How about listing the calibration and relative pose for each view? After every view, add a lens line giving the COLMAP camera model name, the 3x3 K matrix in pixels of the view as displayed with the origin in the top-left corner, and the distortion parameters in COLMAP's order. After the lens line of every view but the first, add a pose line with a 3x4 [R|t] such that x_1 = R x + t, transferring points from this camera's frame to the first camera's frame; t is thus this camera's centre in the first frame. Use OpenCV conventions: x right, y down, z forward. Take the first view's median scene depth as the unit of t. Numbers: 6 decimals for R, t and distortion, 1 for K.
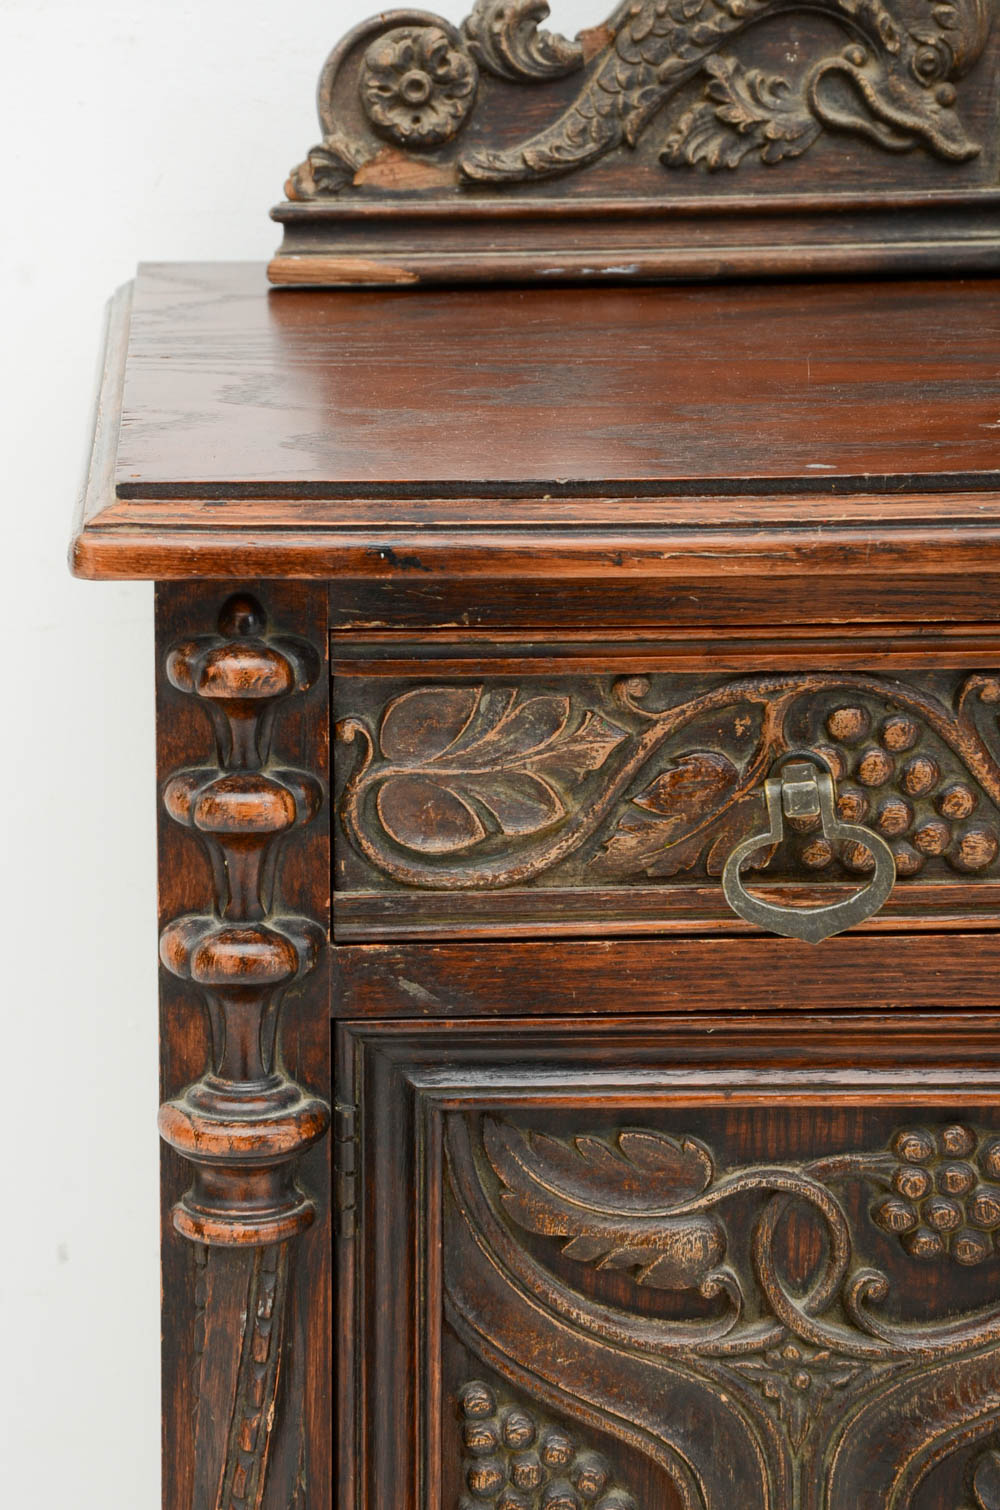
lens RADIAL K [[4112.0, 0, 497.8], [0, 4112.0, 801.9], [0, 0, 1]] dist [0.532649, 1.698069]
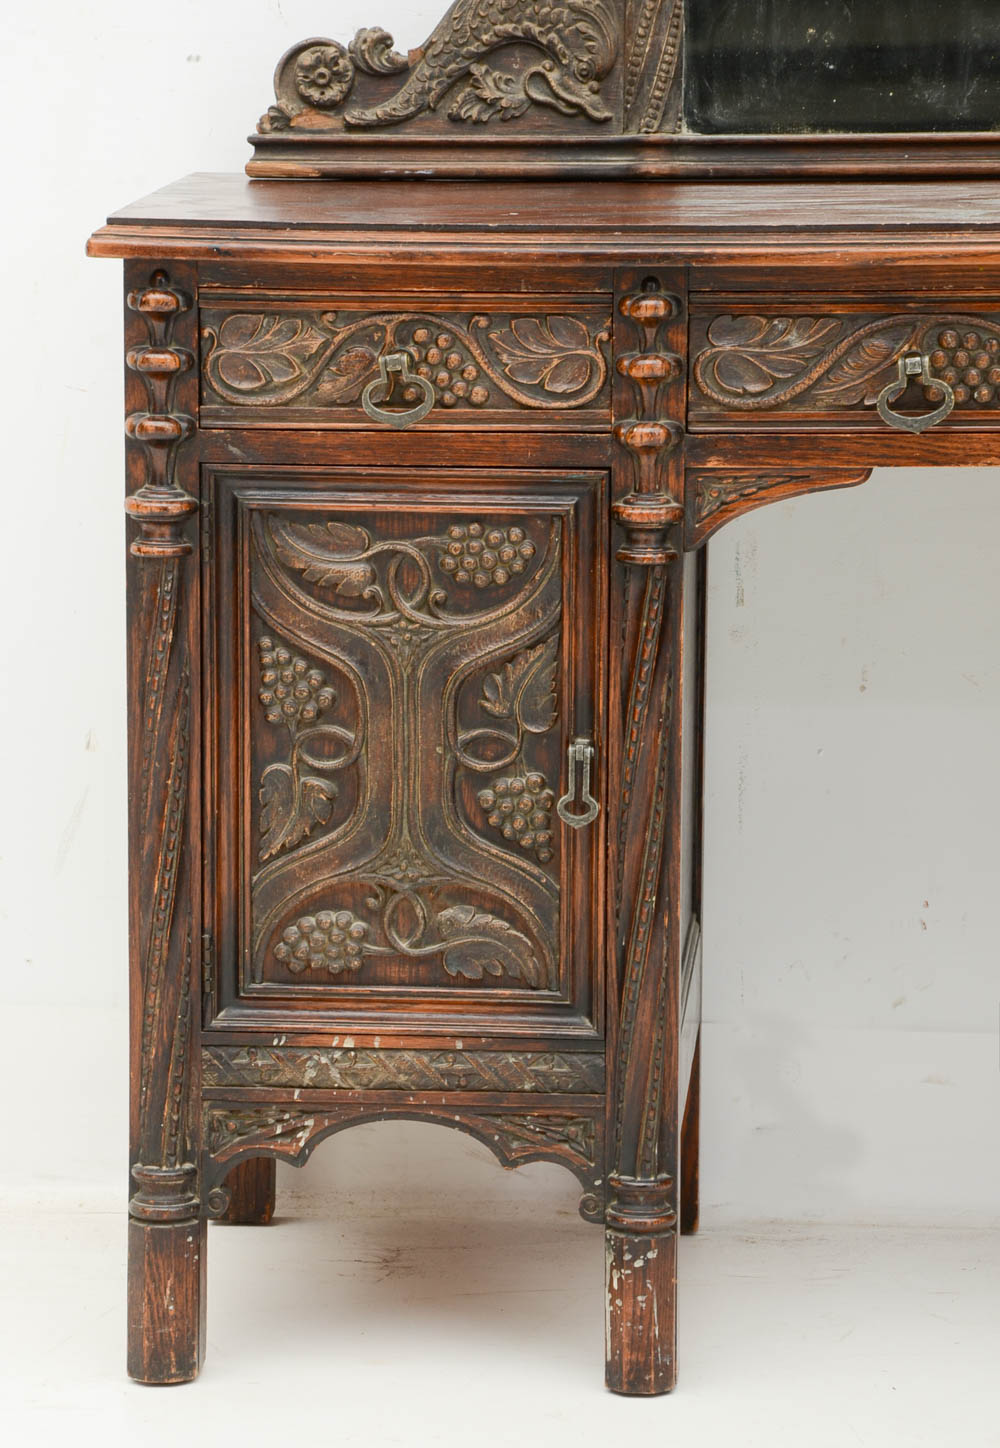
lens RADIAL K [[5845.5, 0, 476.5], [0, 5845.5, 835.4], [0, 0, 1]] dist [1.091425, 3.860959]
pose [[0.990549, 0.027141, -0.134450, 0.546691], [-0.037482, 0.996480, -0.074991, 0.488415], [0.131941, 0.079321, 0.988079, -2.156346]]
